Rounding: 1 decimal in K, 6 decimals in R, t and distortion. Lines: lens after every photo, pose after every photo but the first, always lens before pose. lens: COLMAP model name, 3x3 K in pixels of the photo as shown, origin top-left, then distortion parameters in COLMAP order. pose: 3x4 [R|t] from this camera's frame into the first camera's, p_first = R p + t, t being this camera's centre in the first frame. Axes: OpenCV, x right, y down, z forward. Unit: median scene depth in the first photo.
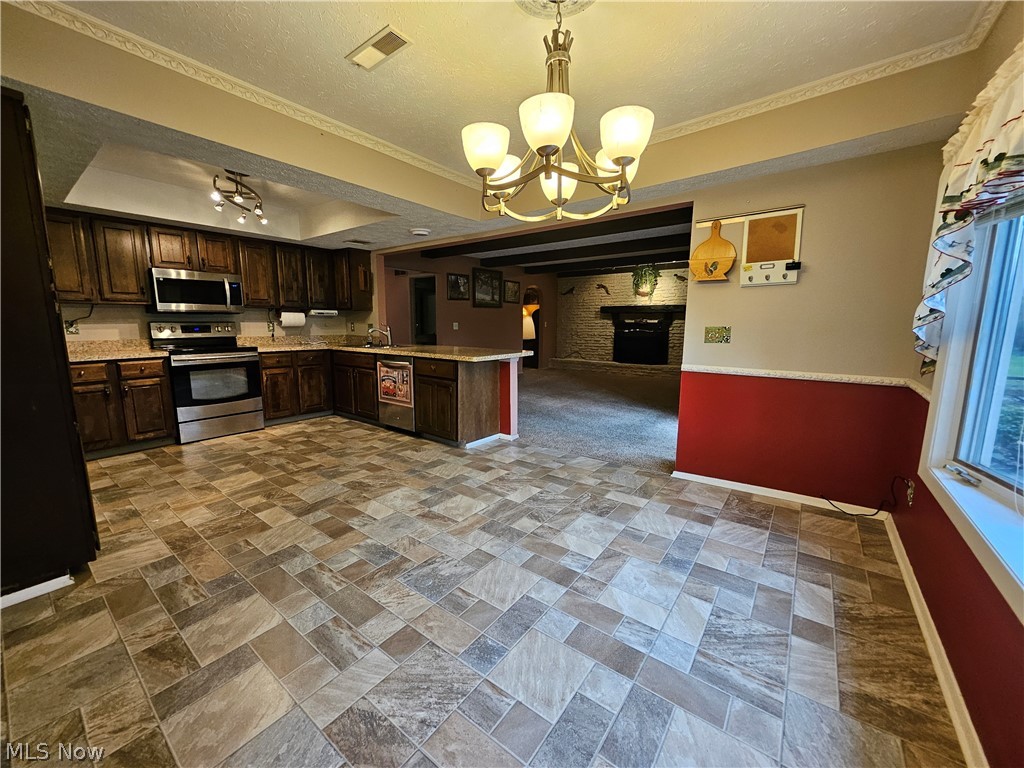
lens RADIAL K [[401.9, 0, 499.2], [0, 401.9, 383.0], [0, 0, 1]] dist [0.002431, -0.001771]
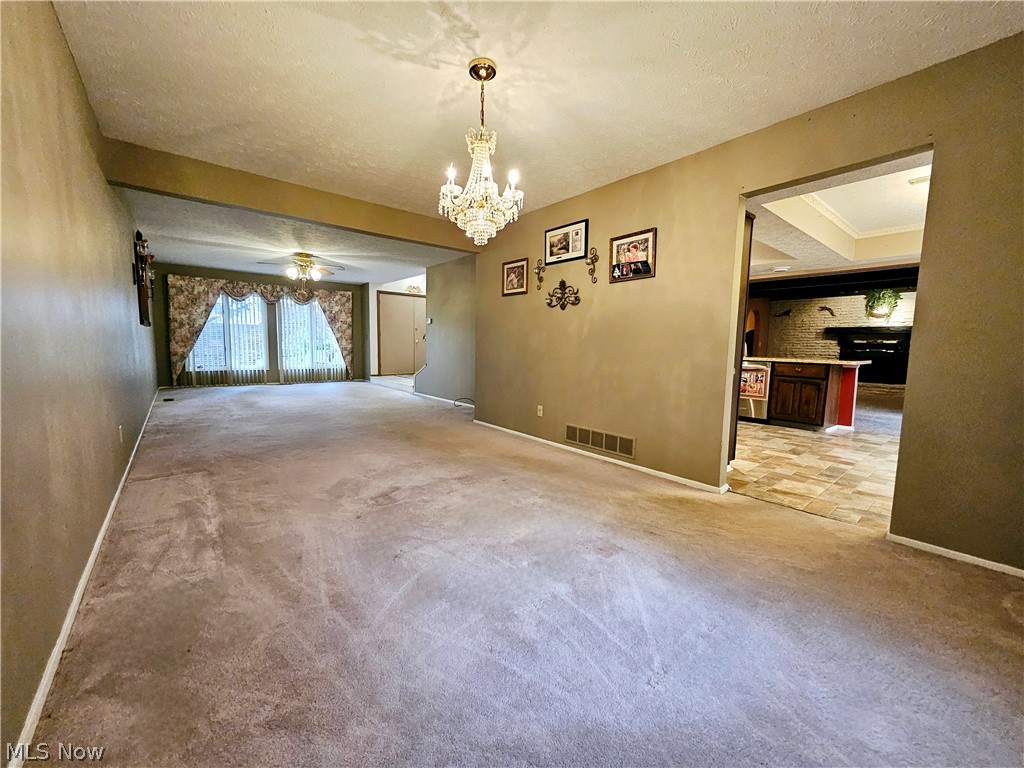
lens RADIAL K [[401.9, 0, 499.8], [0, 401.9, 384.4], [0, 0, 1]] dist [0.002431, -0.001771]
pose [[0.973027, 0.036386, -0.227805, -0.828493], [-0.048375, 0.997710, -0.047266, 0.121493], [0.225564, 0.057011, 0.972559, -0.516180]]
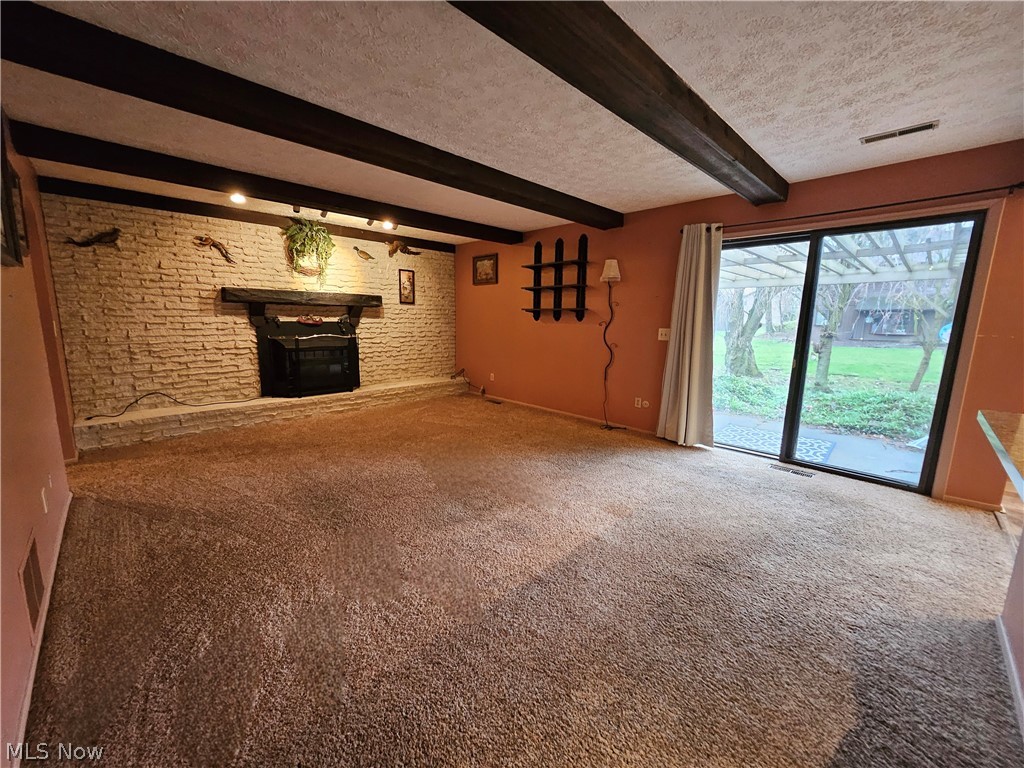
lens RADIAL K [[401.9, 0, 501.3], [0, 401.9, 381.7], [0, 0, 1]] dist [0.002431, -0.001771]
pose [[0.139200, -0.156052, 0.977891, -0.432647], [0.138095, 0.980915, 0.136877, -0.259020], [-0.980588, 0.115989, 0.158093, 1.573978]]
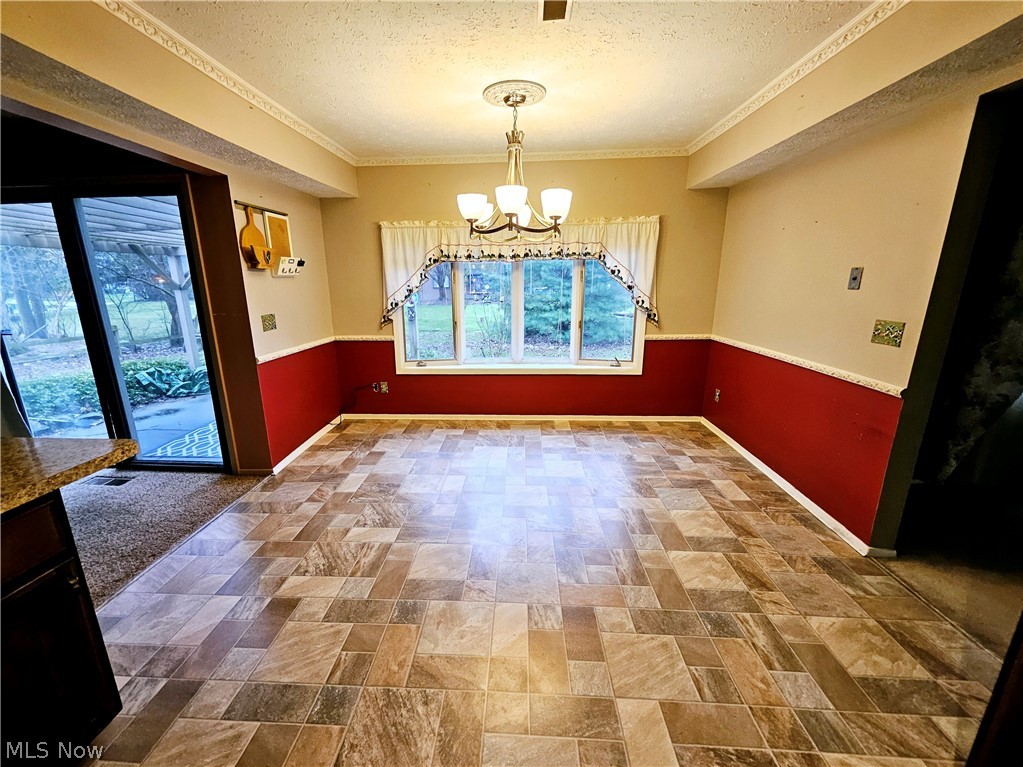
lens RADIAL K [[401.5, 0, 497.3], [0, 401.5, 387.2], [0, 0, 1]] dist [0.002431, -0.001771]
pose [[-0.568499, -0.202137, 0.797465, -0.491362], [0.132051, 0.934355, 0.330972, -0.173399], [-0.812017, 0.293463, -0.504488, 0.828551]]
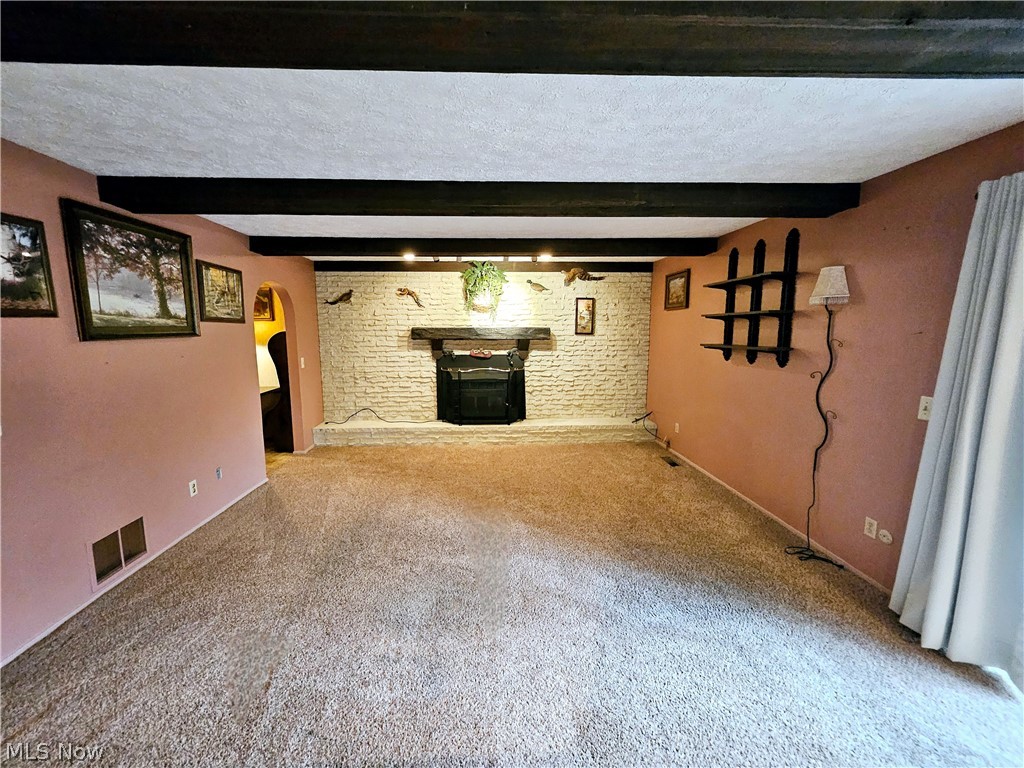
lens RADIAL K [[401.9, 0, 498.7], [0, 401.9, 383.1], [0, 0, 1]] dist [0.002431, -0.001771]
pose [[0.762388, -0.089210, 0.640941, -0.051812], [0.102013, 0.994636, 0.017097, -0.278528], [-0.639029, 0.052350, 0.767399, 1.242252]]
